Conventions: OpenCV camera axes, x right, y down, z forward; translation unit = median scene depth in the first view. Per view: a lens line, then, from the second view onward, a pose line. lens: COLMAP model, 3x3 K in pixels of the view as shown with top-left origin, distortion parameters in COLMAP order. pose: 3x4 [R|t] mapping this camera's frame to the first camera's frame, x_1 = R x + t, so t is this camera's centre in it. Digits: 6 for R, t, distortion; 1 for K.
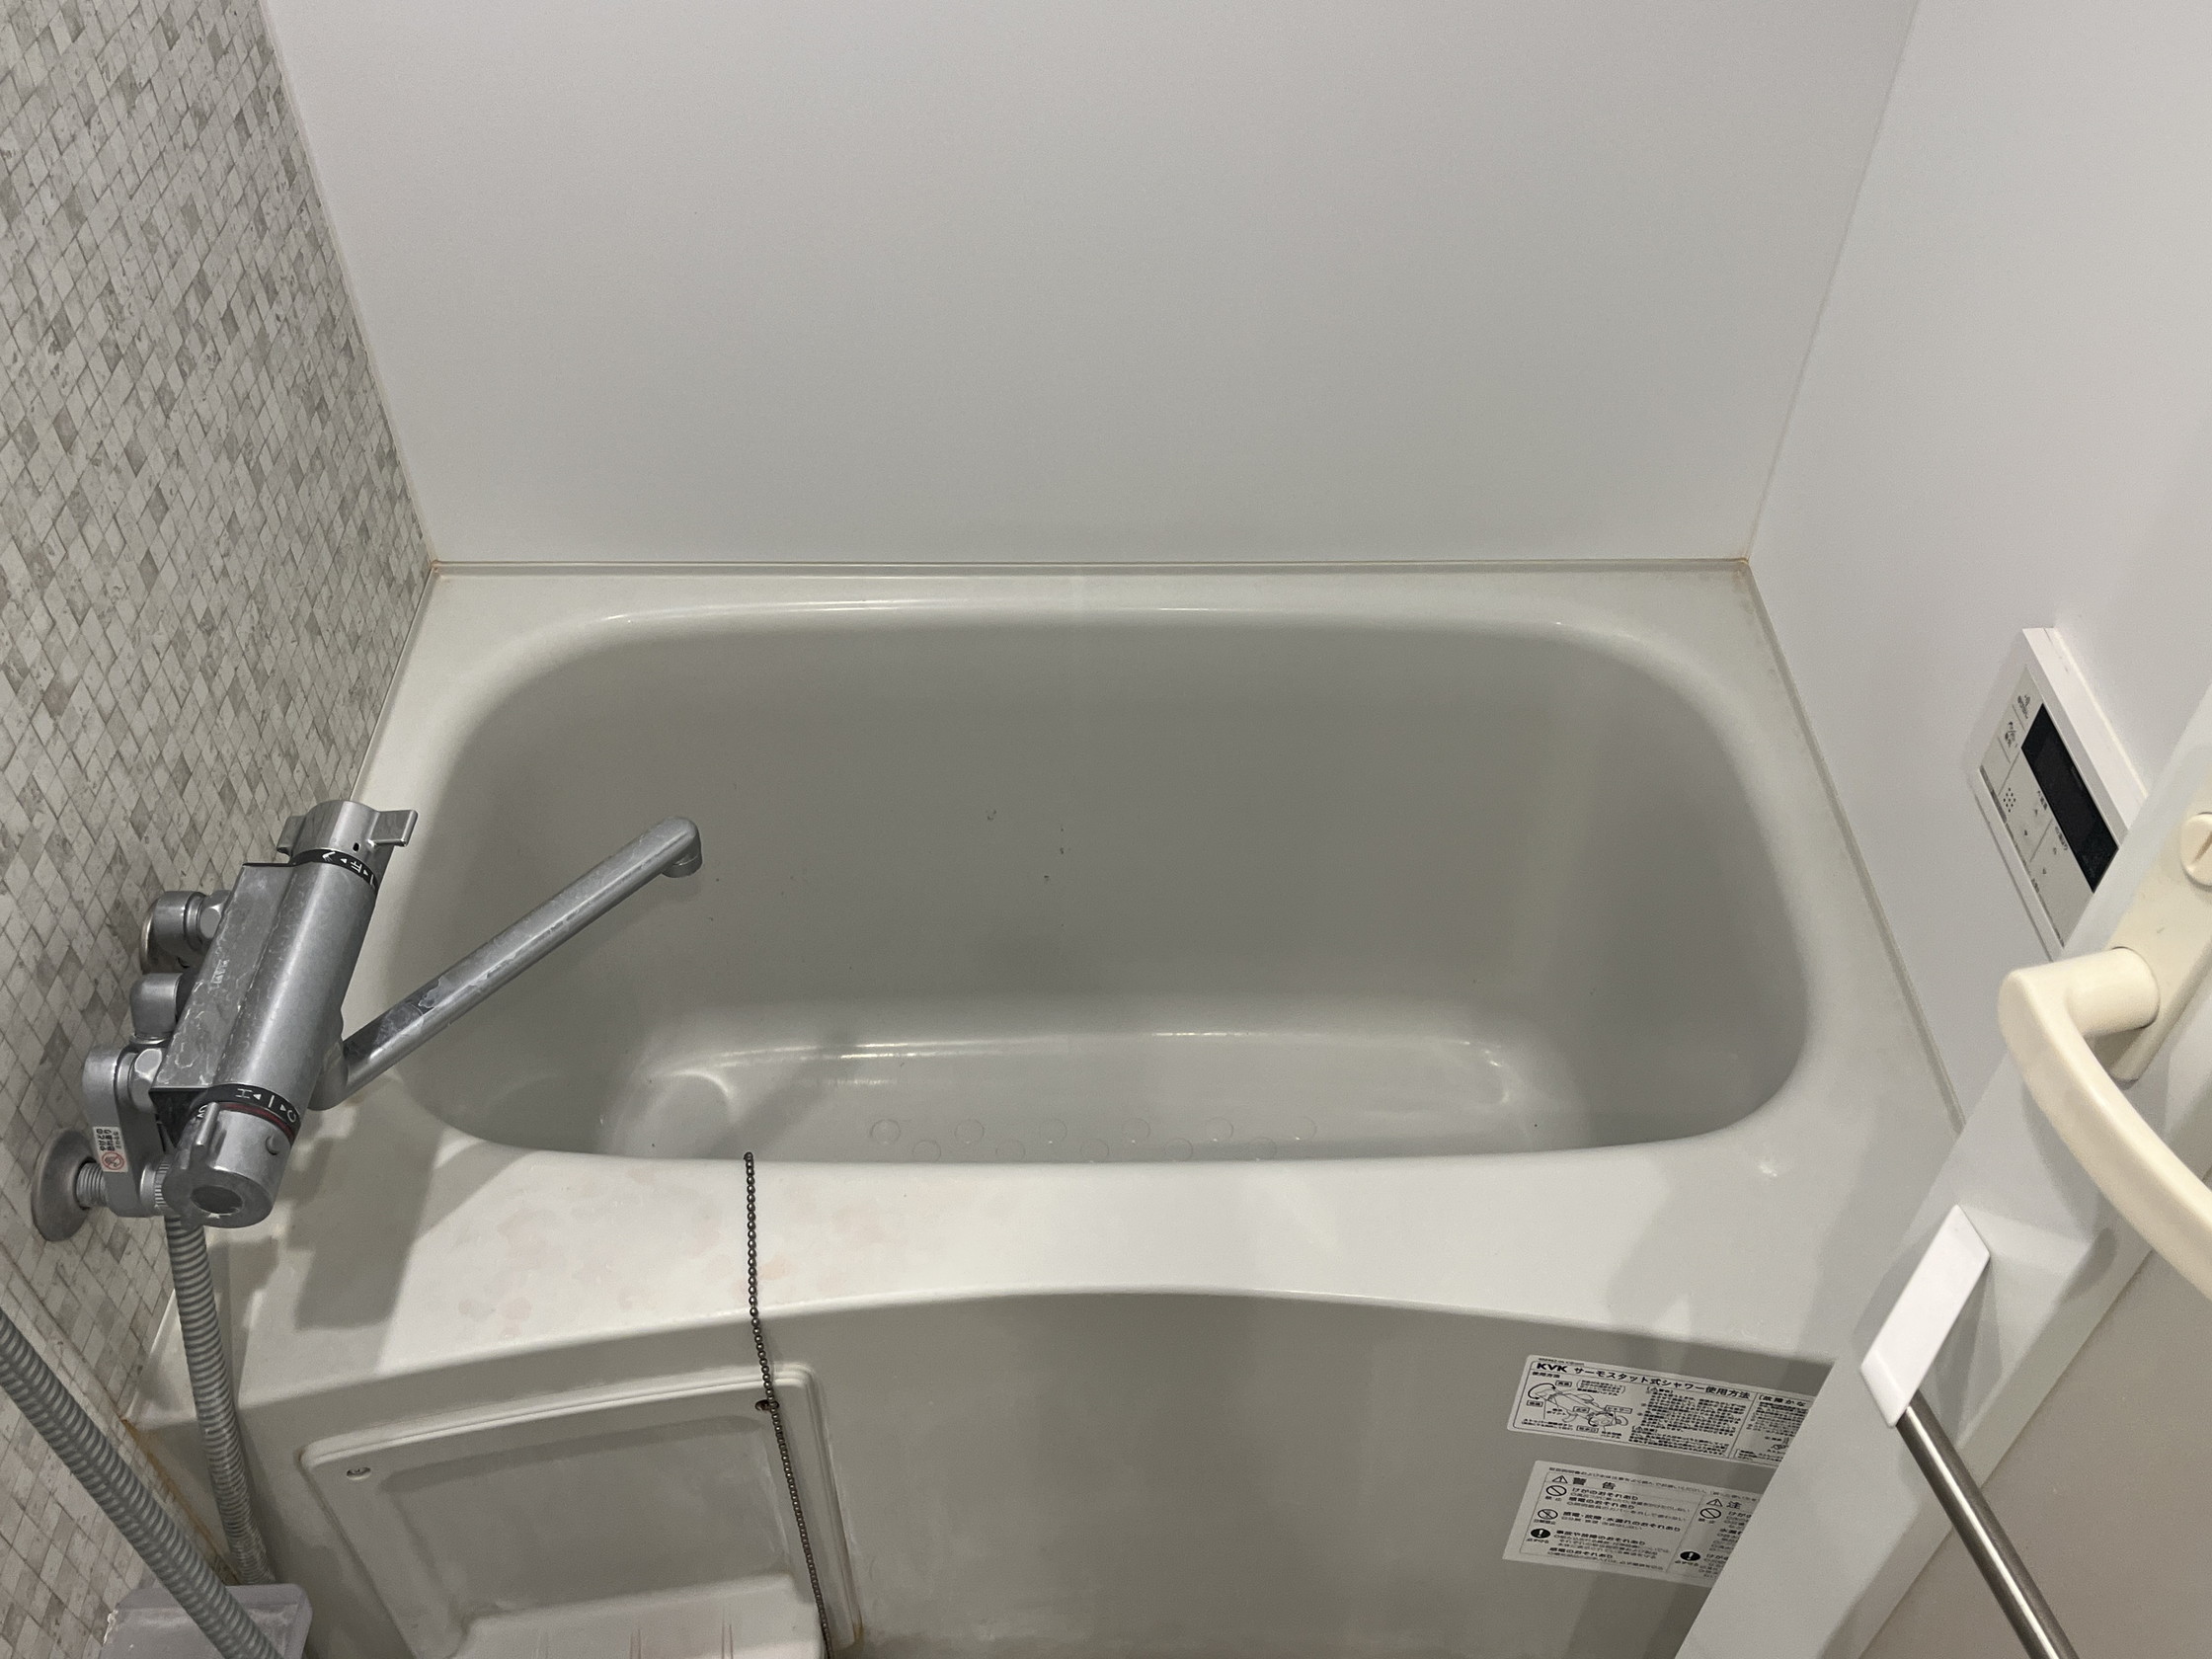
lens RADIAL K [[1949.2, 0, 1104.7], [0, 1949.2, 831.0], [0, 0, 1]] dist [0.028099, -0.000845]
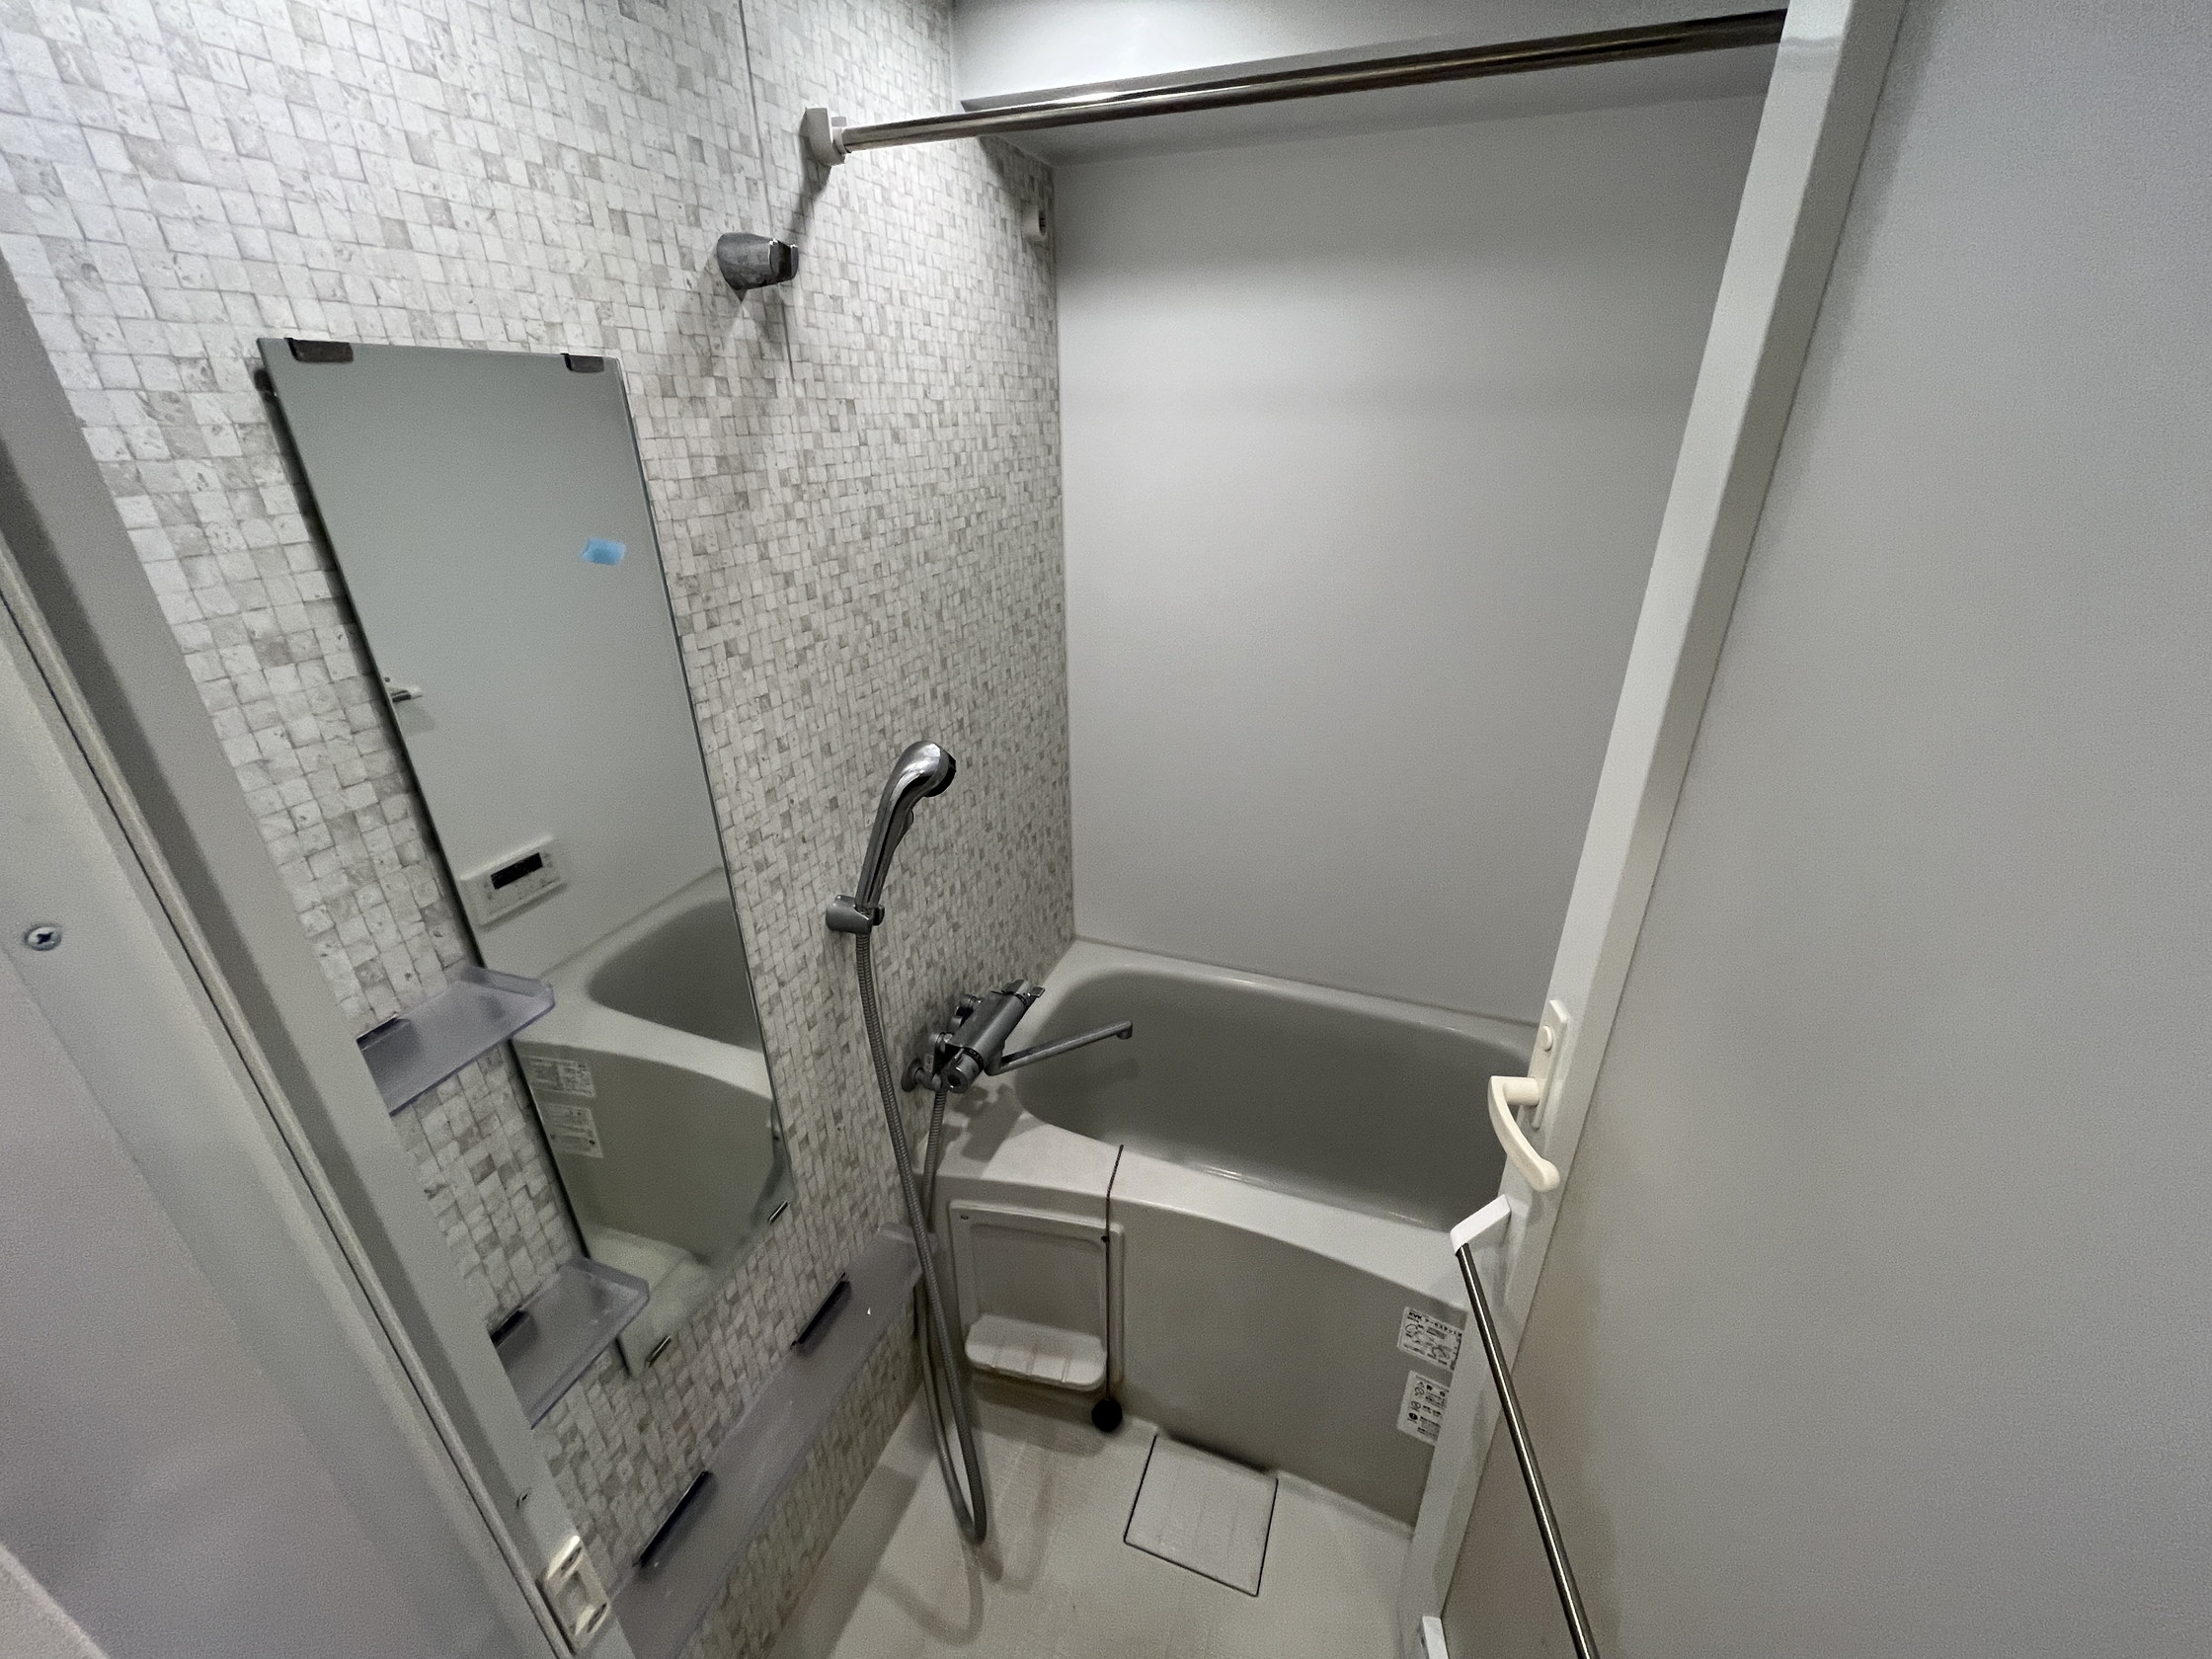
lens RADIAL K [[897.3, 0, 1107.5], [0, 897.3, 831.4], [0, 0, 1]] dist [0.002159, 0.000611]
pose [[0.932873, 0.137994, -0.332726, 0.163055], [-0.246906, 0.917533, -0.311723, 0.167954], [0.262271, 0.372949, 0.890013, -0.298135]]
